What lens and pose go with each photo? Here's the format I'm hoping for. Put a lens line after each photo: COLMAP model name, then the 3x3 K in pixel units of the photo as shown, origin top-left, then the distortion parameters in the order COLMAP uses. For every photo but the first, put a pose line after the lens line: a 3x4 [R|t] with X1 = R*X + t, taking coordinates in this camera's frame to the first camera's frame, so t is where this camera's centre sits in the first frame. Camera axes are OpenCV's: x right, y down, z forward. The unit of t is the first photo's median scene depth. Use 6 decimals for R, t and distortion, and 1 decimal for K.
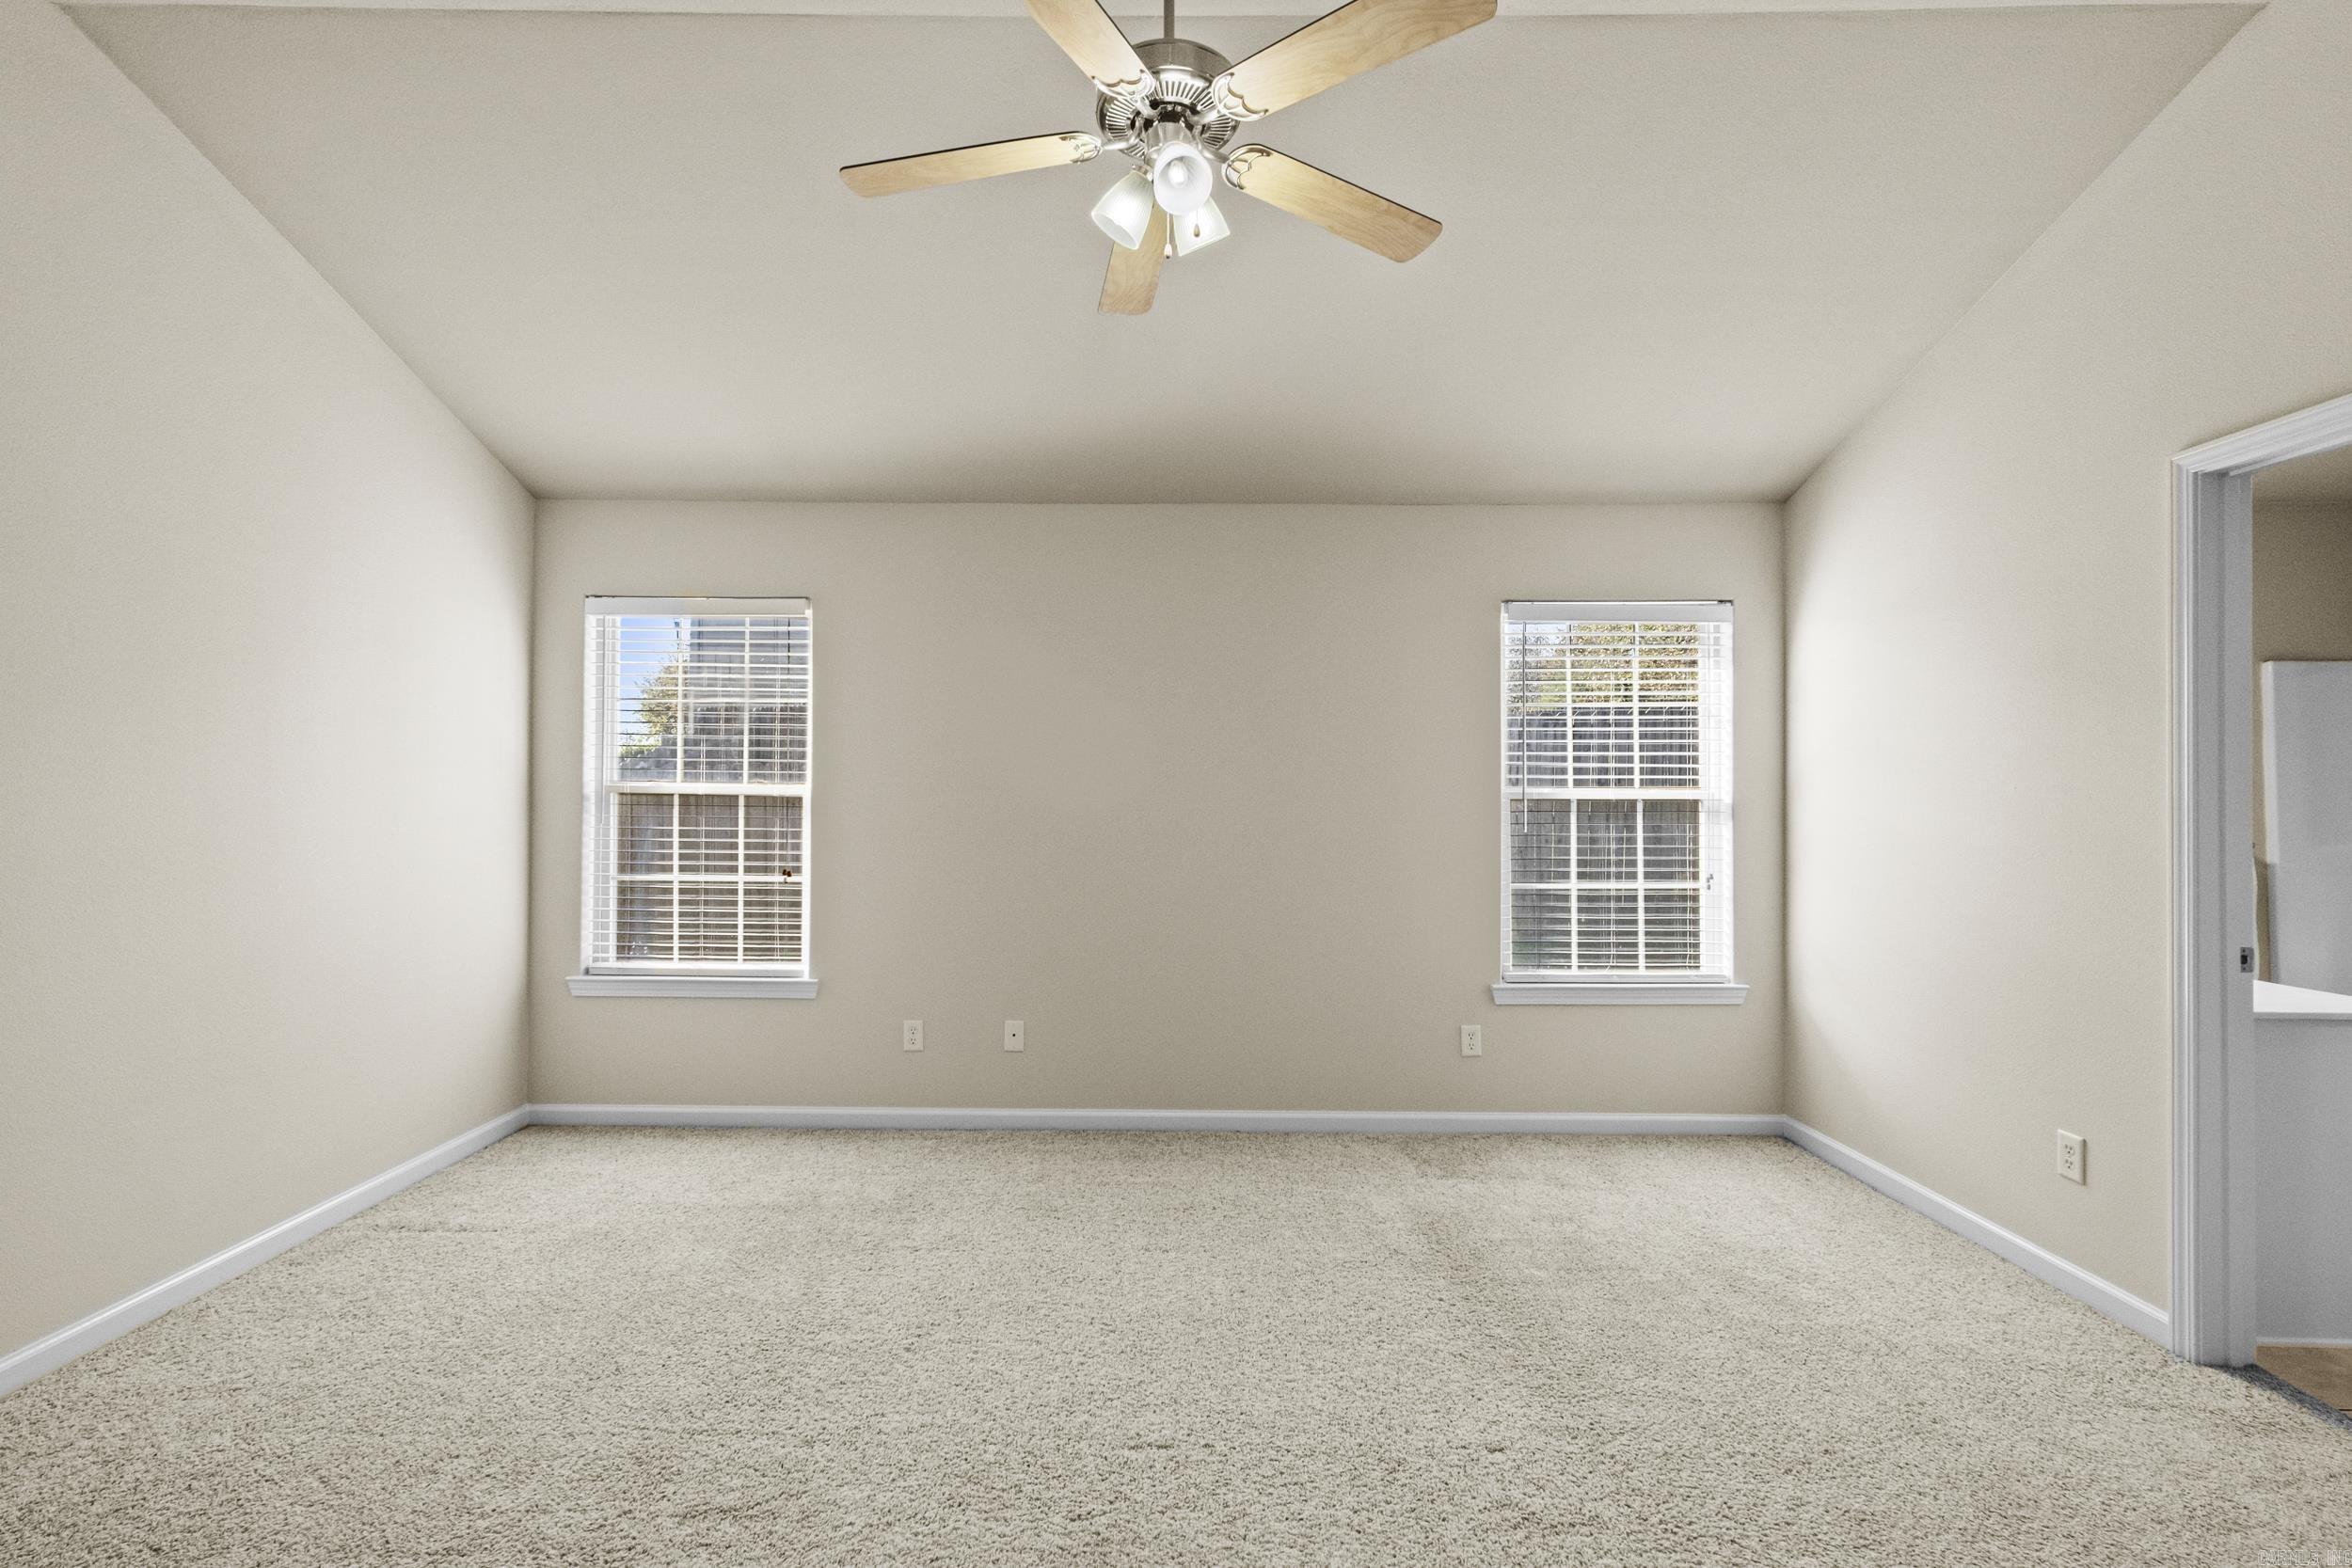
lens RADIAL K [[1023.0, 0, 1158.0], [0, 1023.0, 784.8], [0, 0, 1]] dist [0.006344, 0.000056]
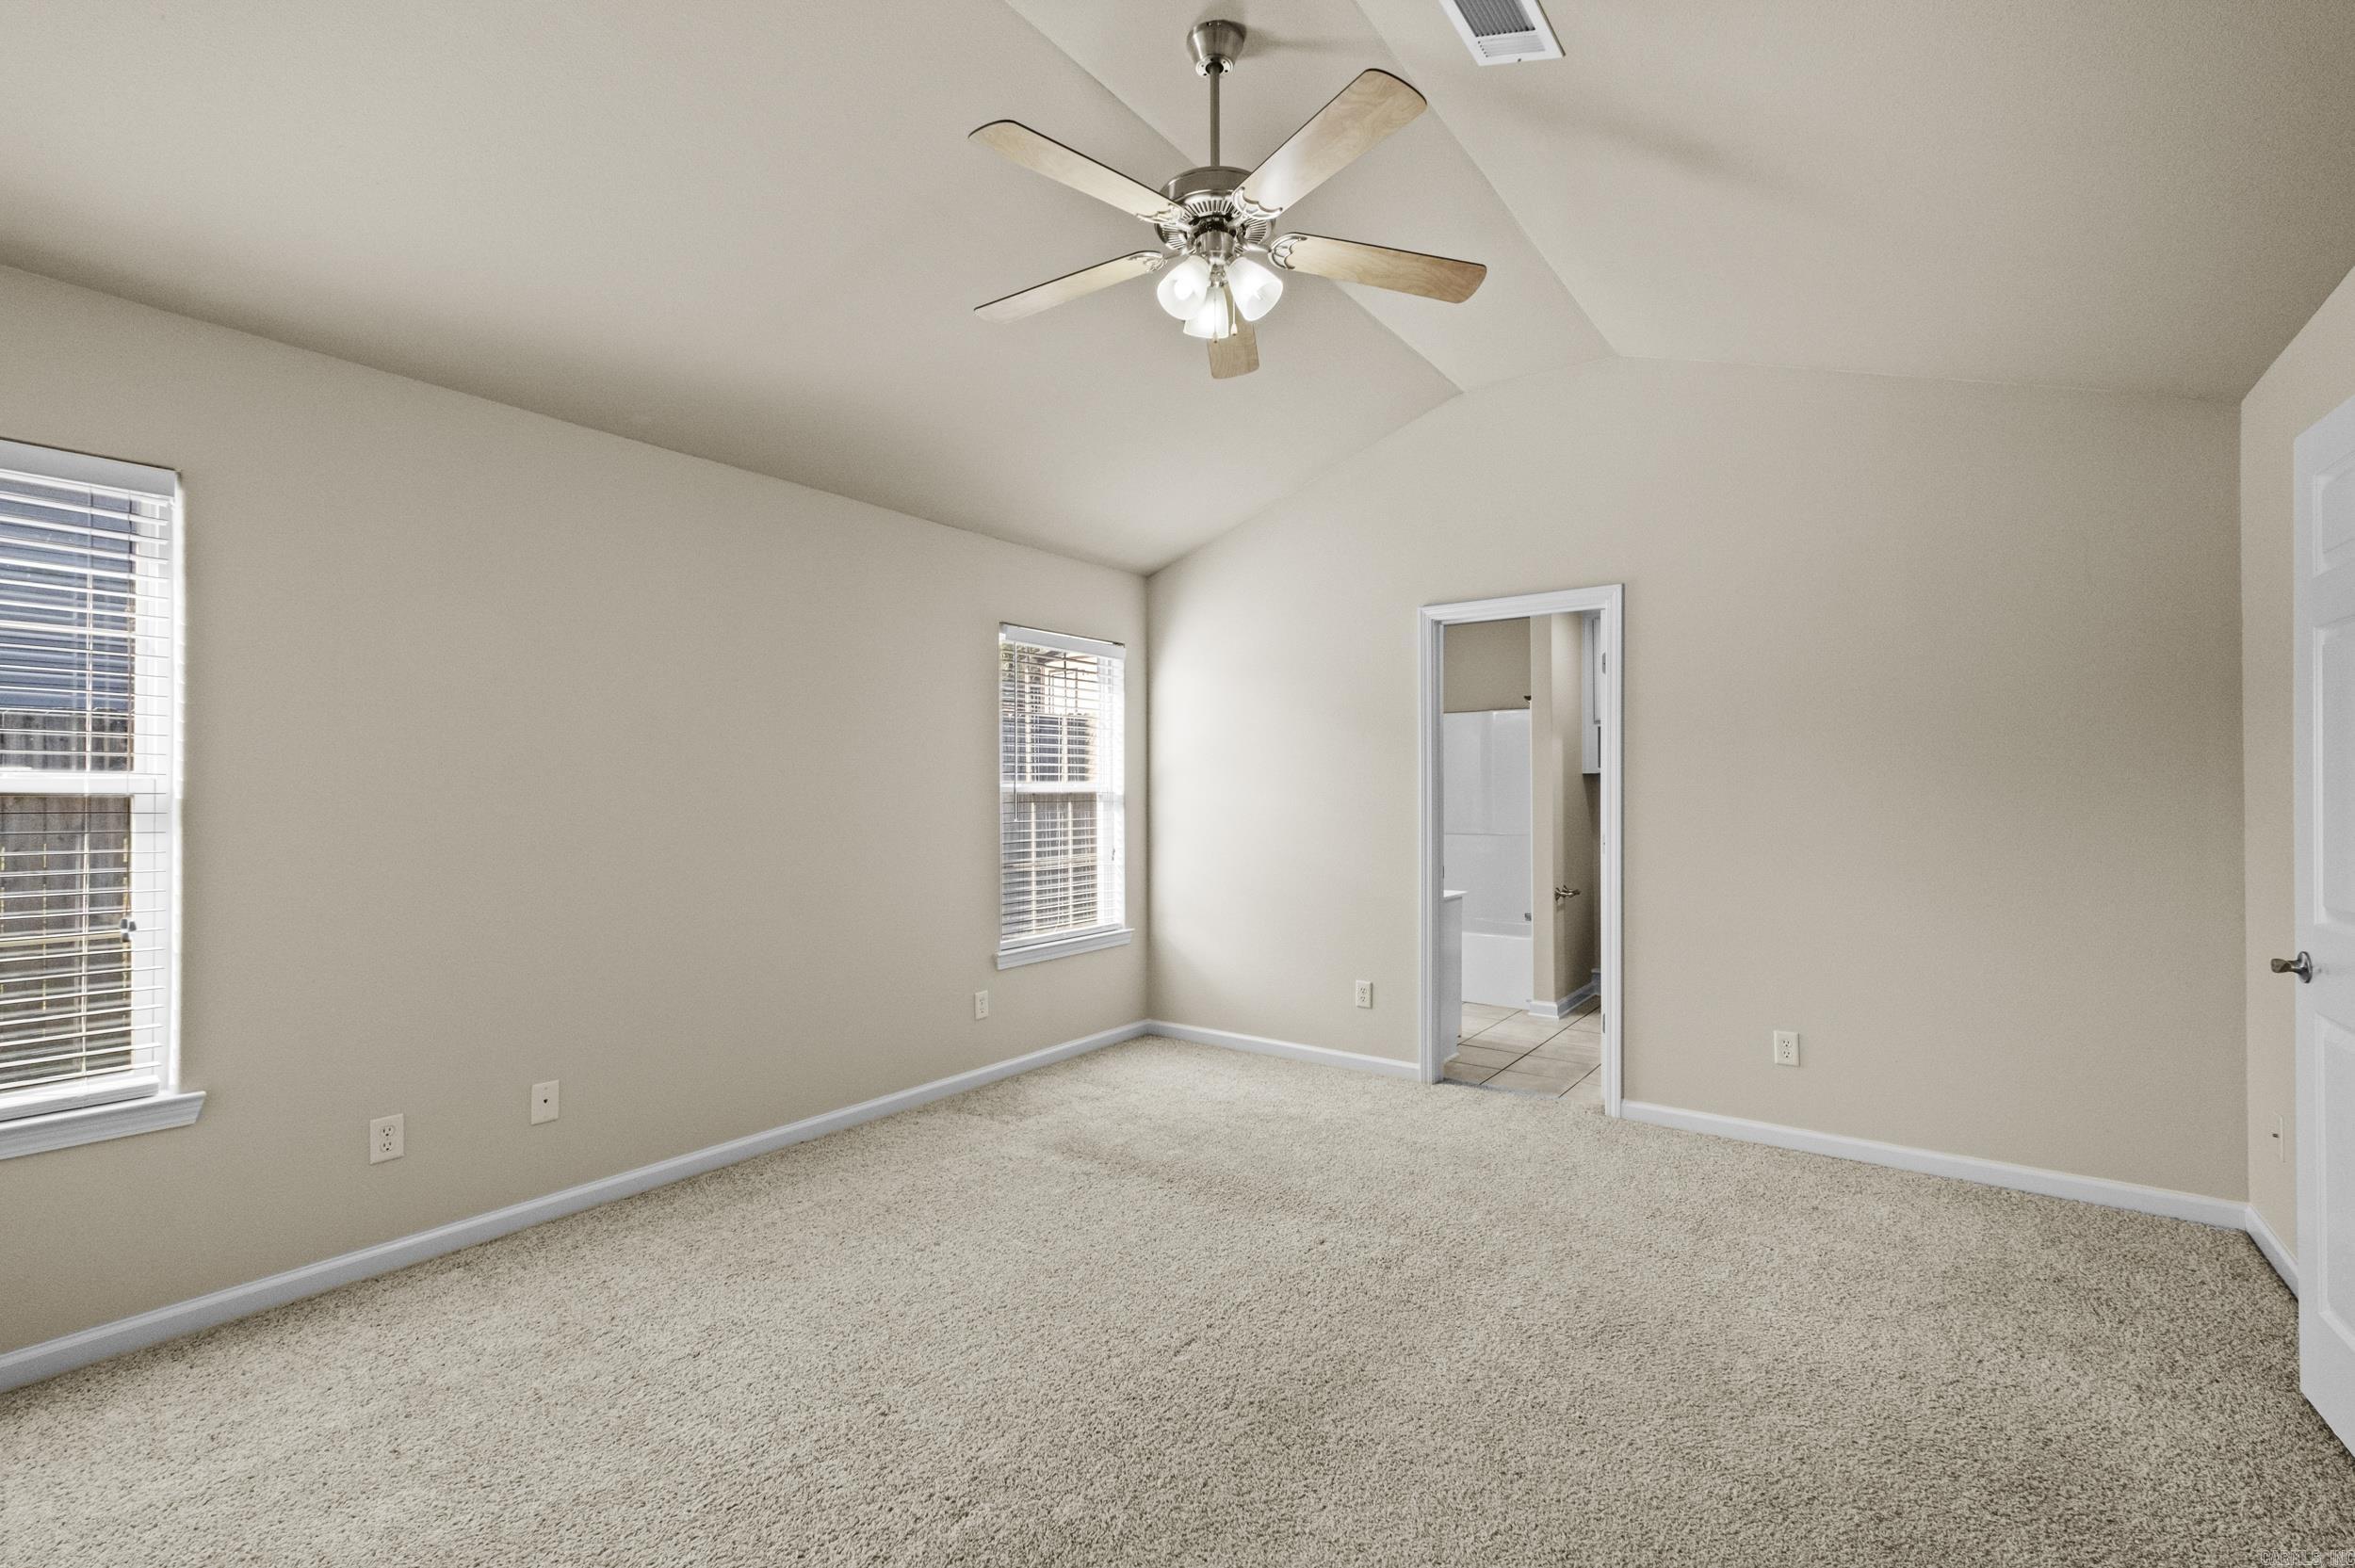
lens RADIAL K [[1024.2, 0, 1159.5], [0, 1024.2, 784.8], [0, 0, 1]] dist [0.006344, 0.000056]
pose [[0.590873, -0.000234, 0.806765, -0.514619], [-0.008595, 0.999941, 0.006586, -0.004092], [-0.806719, -0.010826, 0.590836, 0.175841]]
